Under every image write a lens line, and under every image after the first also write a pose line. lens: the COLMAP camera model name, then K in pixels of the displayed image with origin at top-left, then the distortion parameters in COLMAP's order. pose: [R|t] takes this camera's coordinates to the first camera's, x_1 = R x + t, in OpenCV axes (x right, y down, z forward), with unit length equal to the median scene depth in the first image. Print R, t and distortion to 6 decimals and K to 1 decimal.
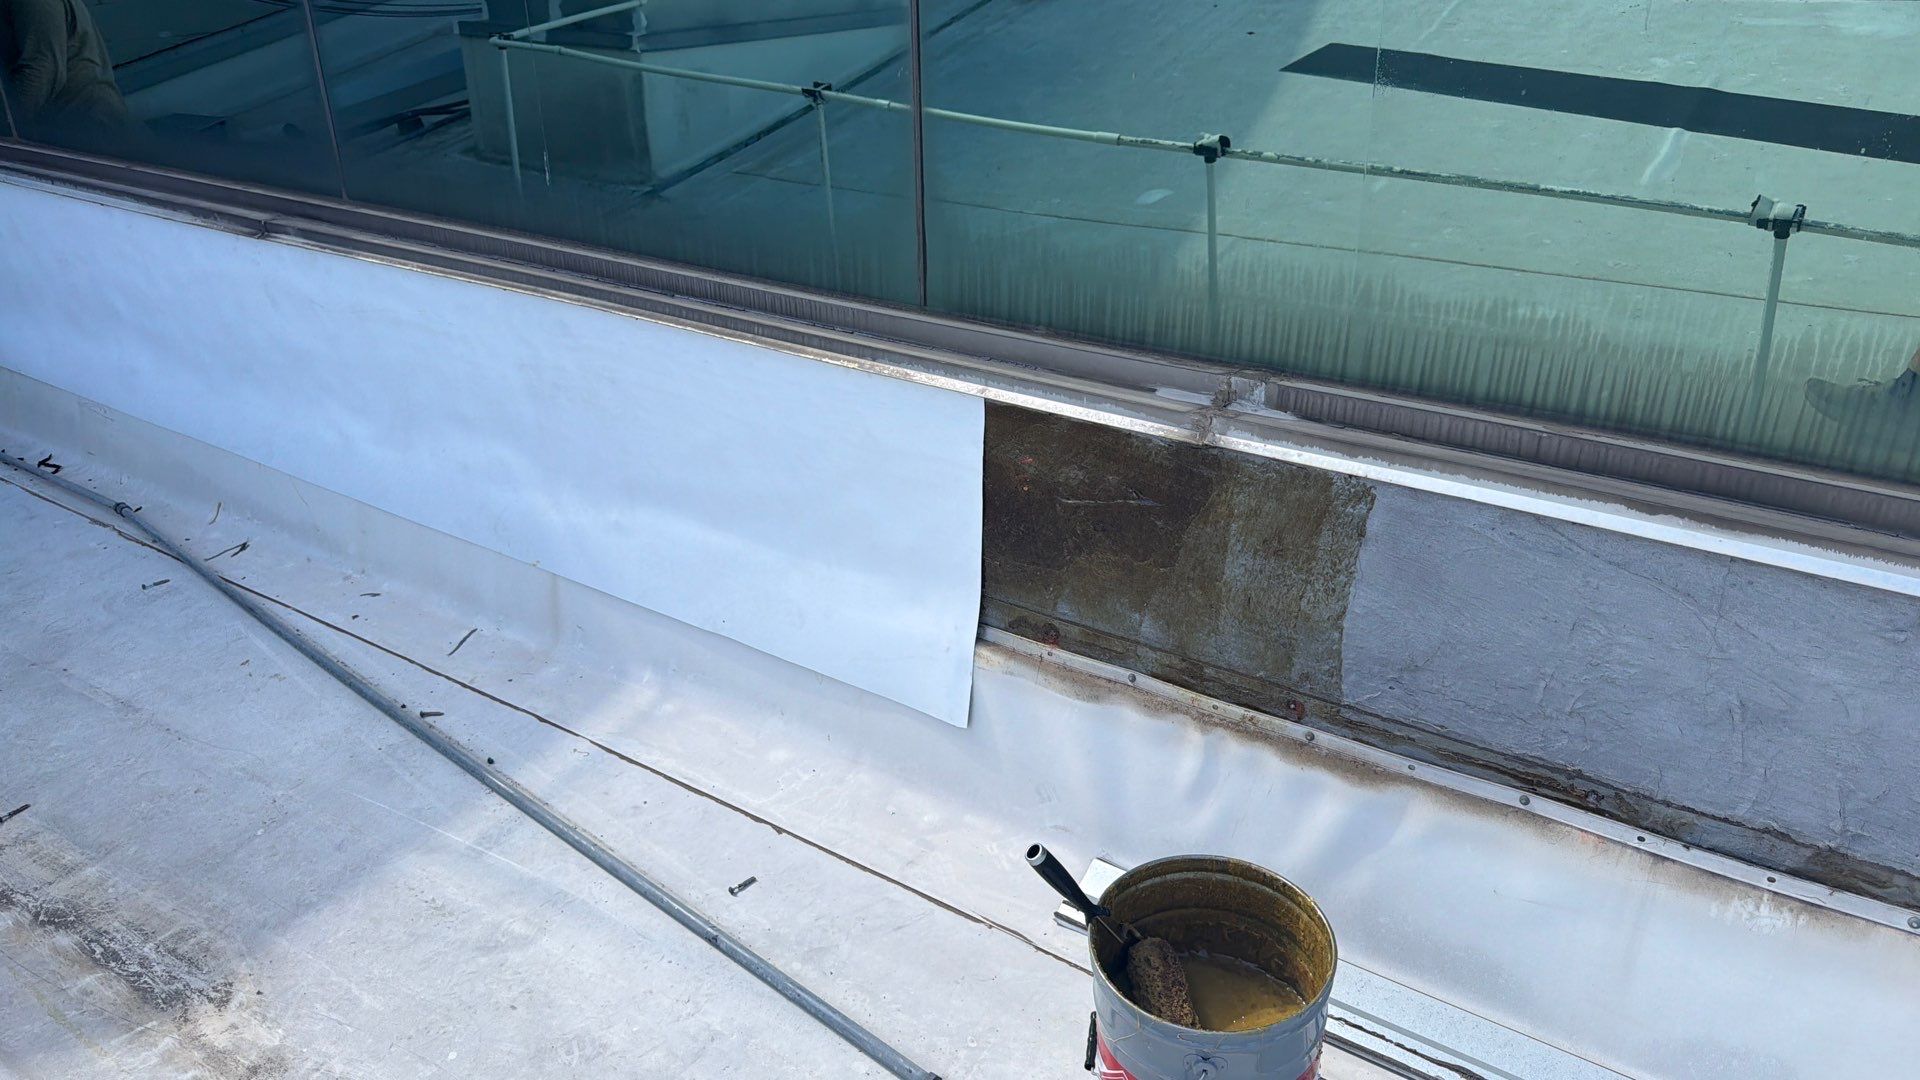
lens RADIAL K [[1414.4, 0, 960.0], [0, 1414.4, 540.0], [0, 0, 1]] dist [0.002057, -0.008876]
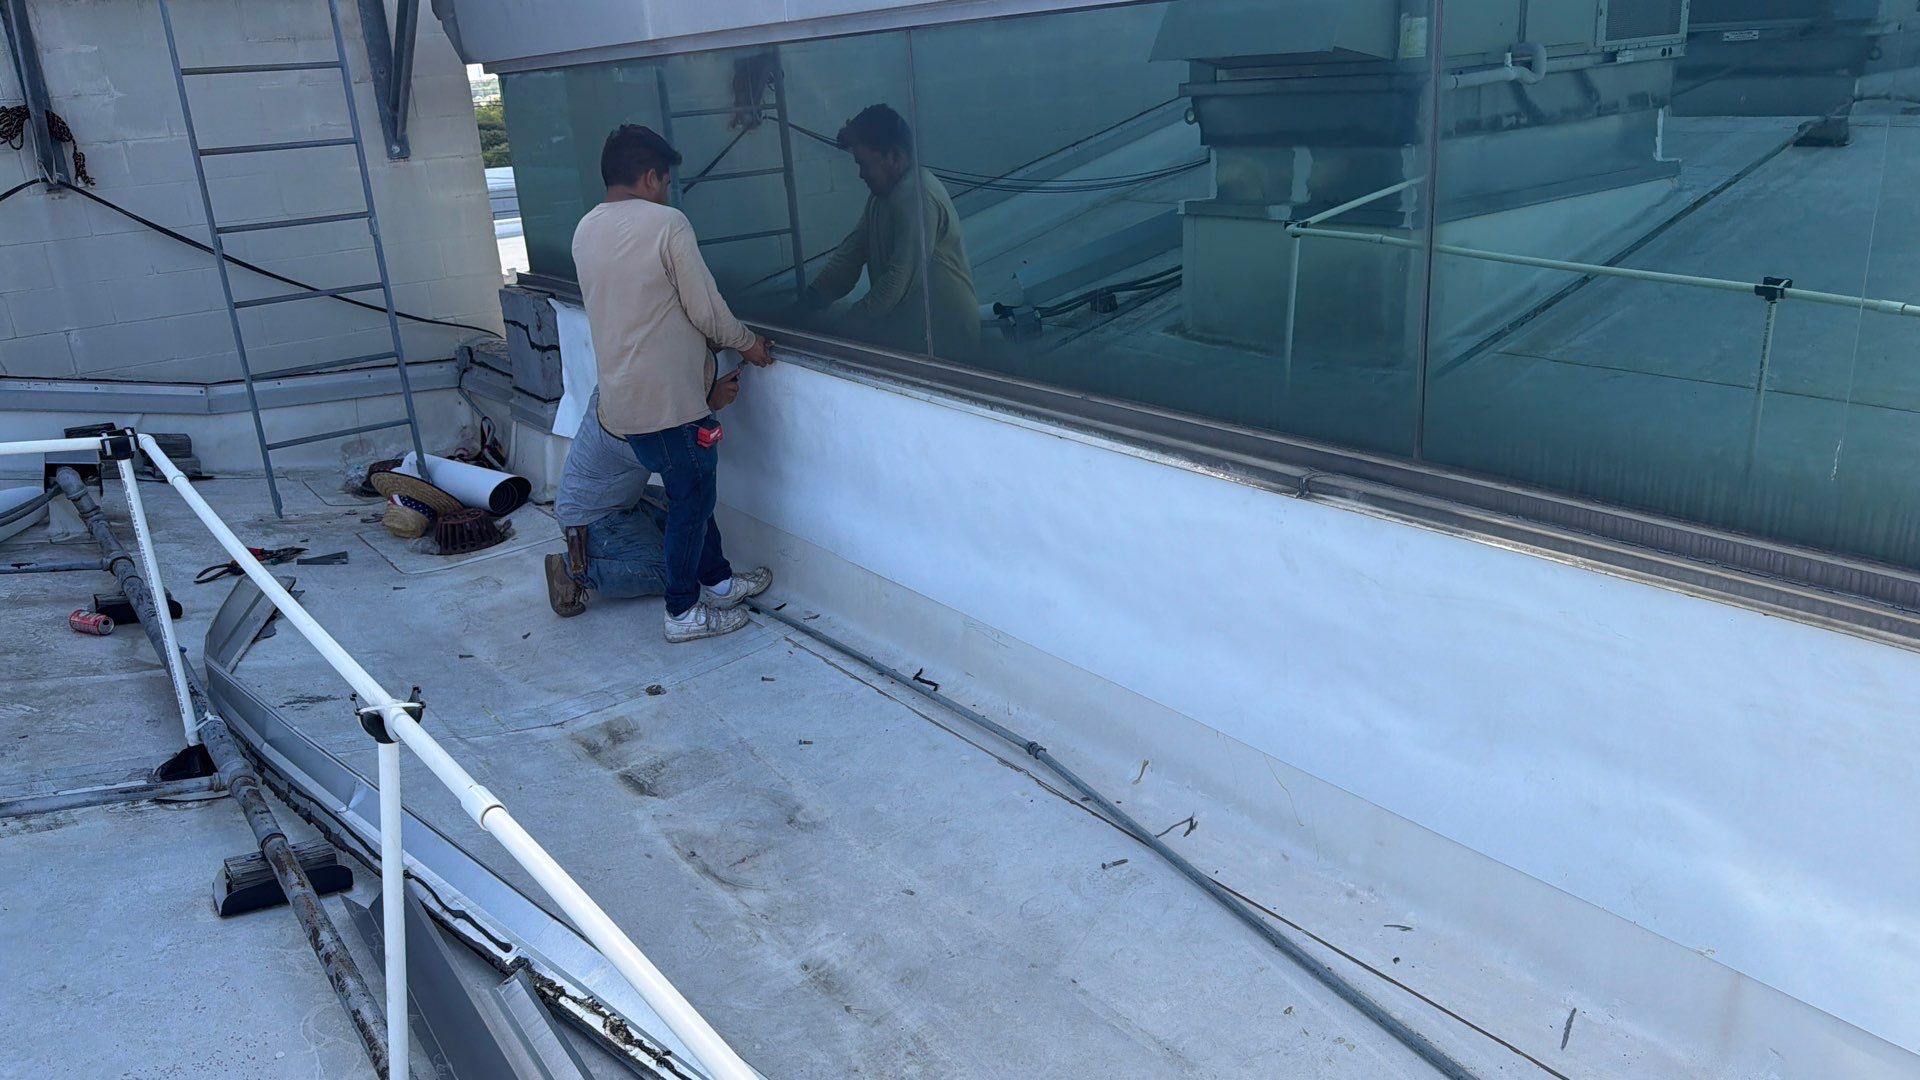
lens RADIAL K [[1414.4, 0, 960.0], [0, 1414.4, 540.0], [0, 0, 1]] dist [0.002057, -0.008876]
pose [[0.931241, 0.048058, -0.361222, -0.324707], [-0.083079, 0.993160, -0.082045, -0.085561], [0.354808, 0.106413, 0.928863, 0.102442]]
